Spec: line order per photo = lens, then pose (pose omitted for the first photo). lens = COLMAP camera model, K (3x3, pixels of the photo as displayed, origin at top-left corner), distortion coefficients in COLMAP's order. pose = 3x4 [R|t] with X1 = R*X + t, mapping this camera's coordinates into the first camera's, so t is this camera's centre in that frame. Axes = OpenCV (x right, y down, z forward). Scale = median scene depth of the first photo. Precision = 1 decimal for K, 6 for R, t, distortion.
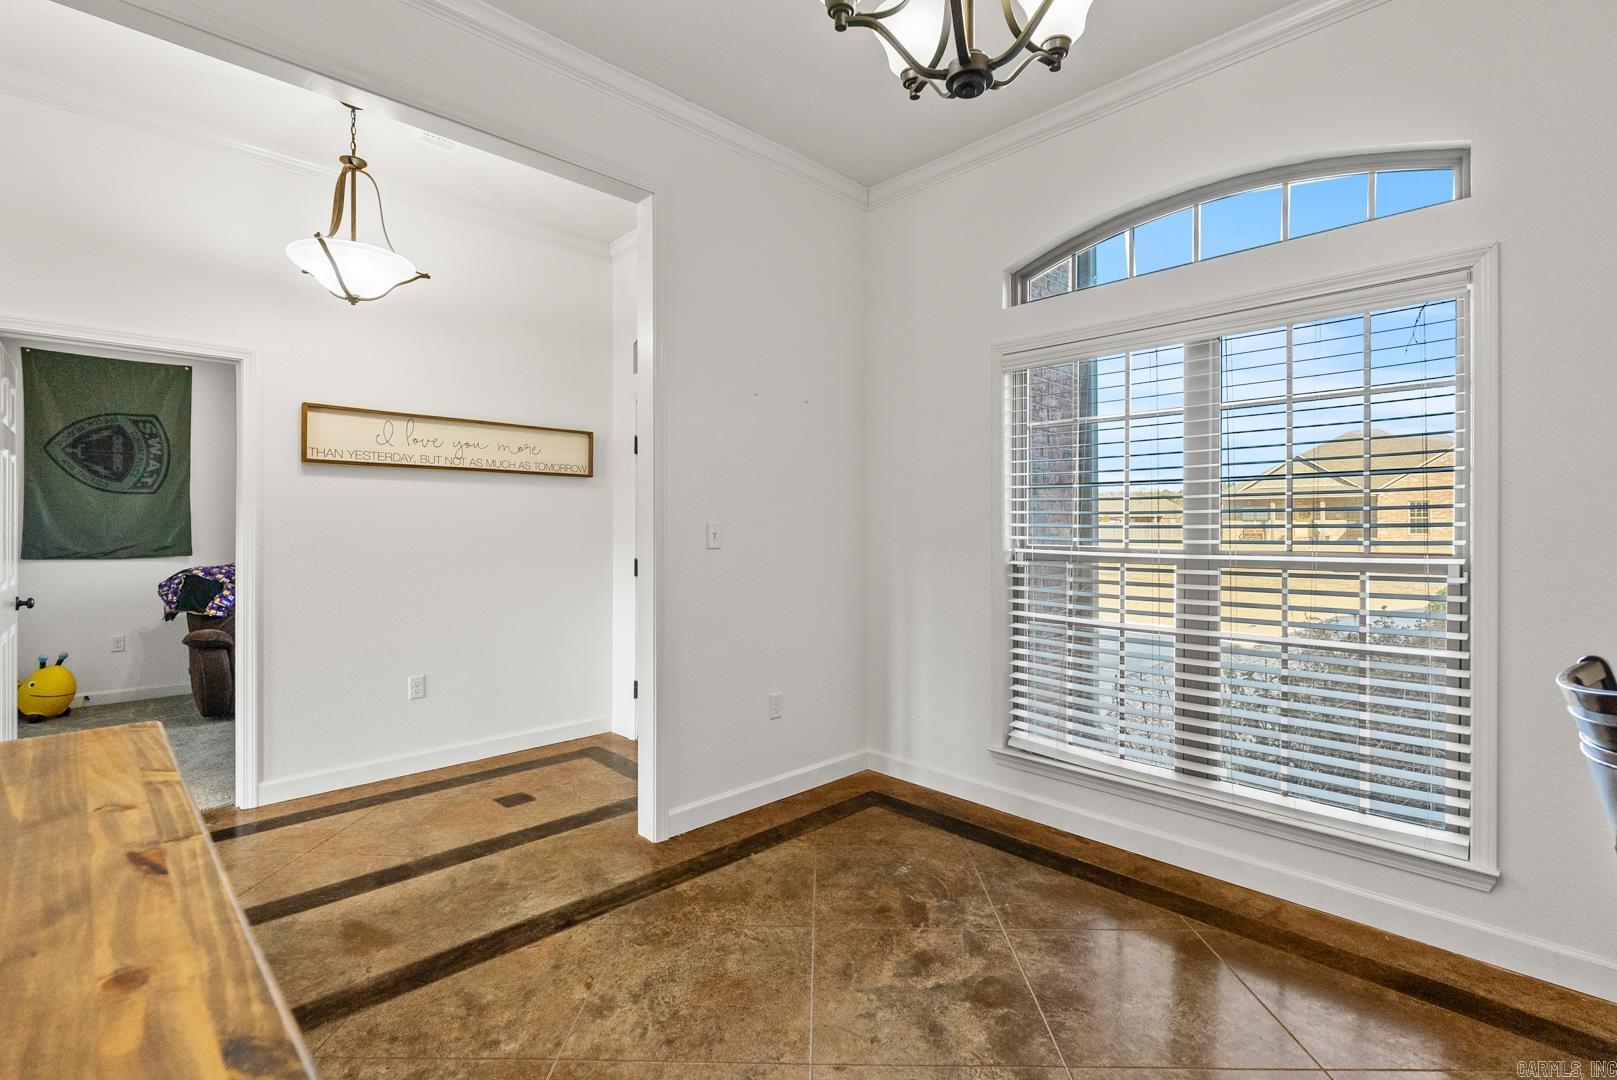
lens RADIAL K [[740.1, 0, 811.2], [0, 740.1, 539.9], [0, 0, 1]] dist [-0.001209, 0.000060]
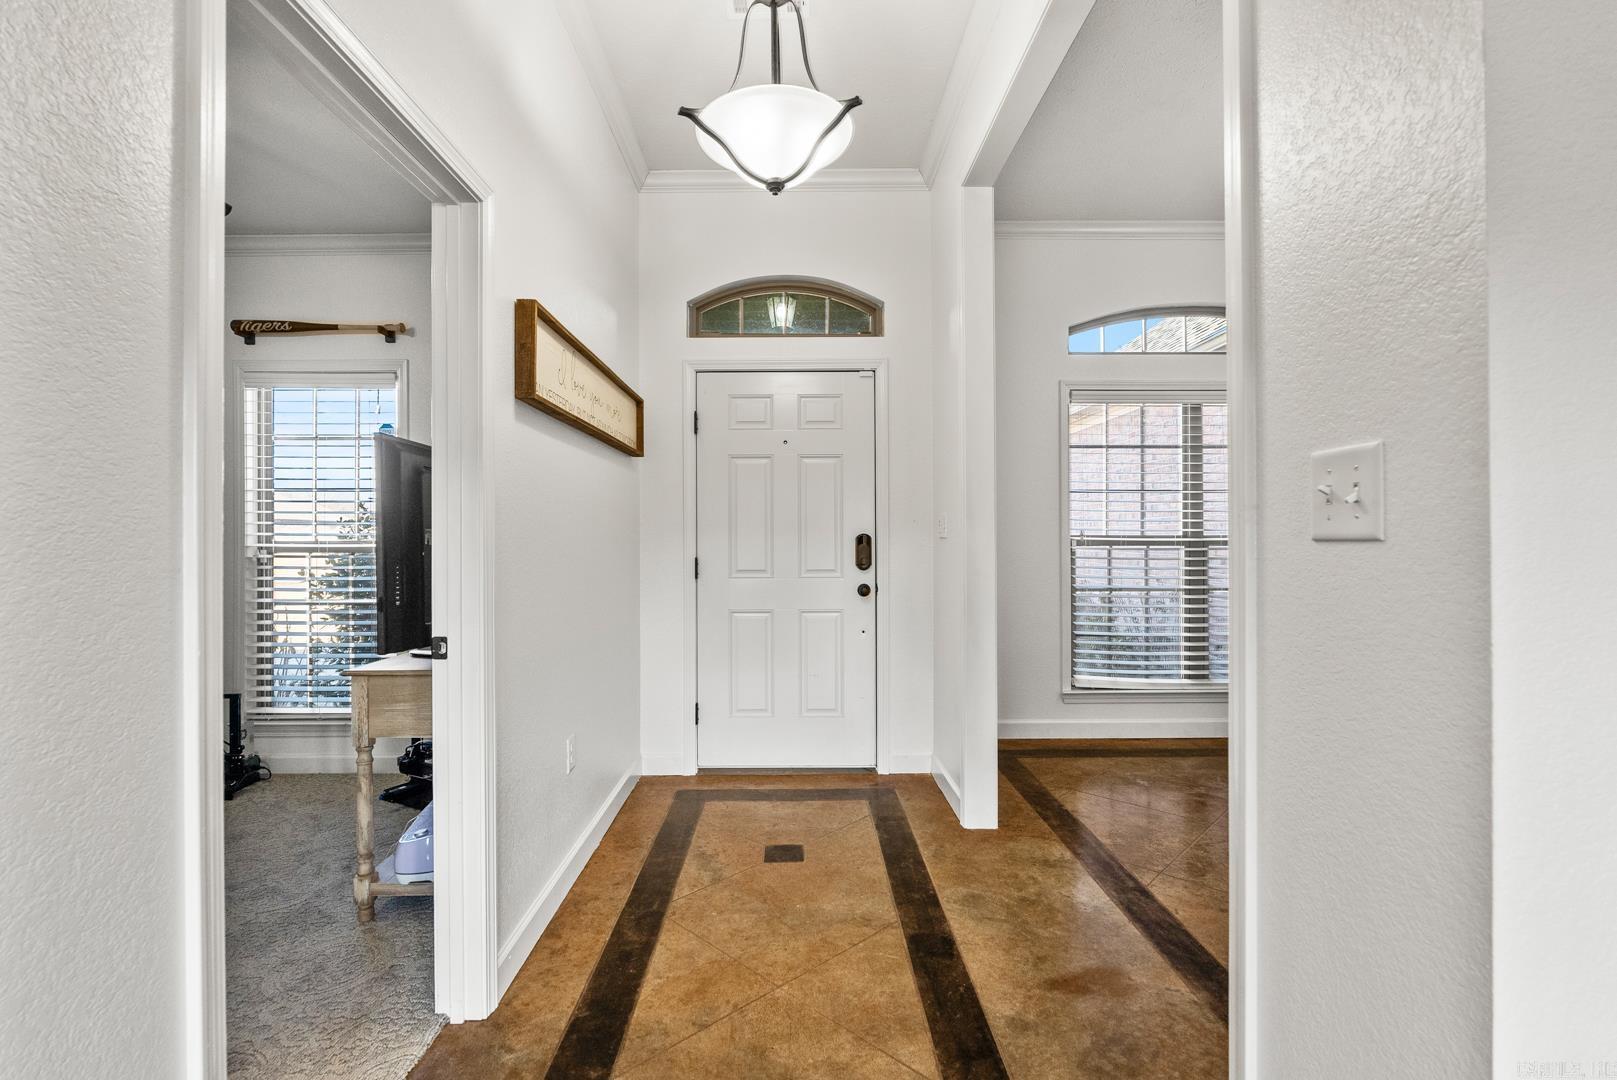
lens RADIAL K [[731.7, 0, 815.5], [0, 731.7, 530.1], [0, 0, 1]] dist [-0.006183, 0.000128]
pose [[0.678198, 0.004664, 0.734865, -1.156107], [0.011373, 0.999793, -0.016842, 0.019111], [-0.734792, 0.019780, 0.678004, 0.522264]]
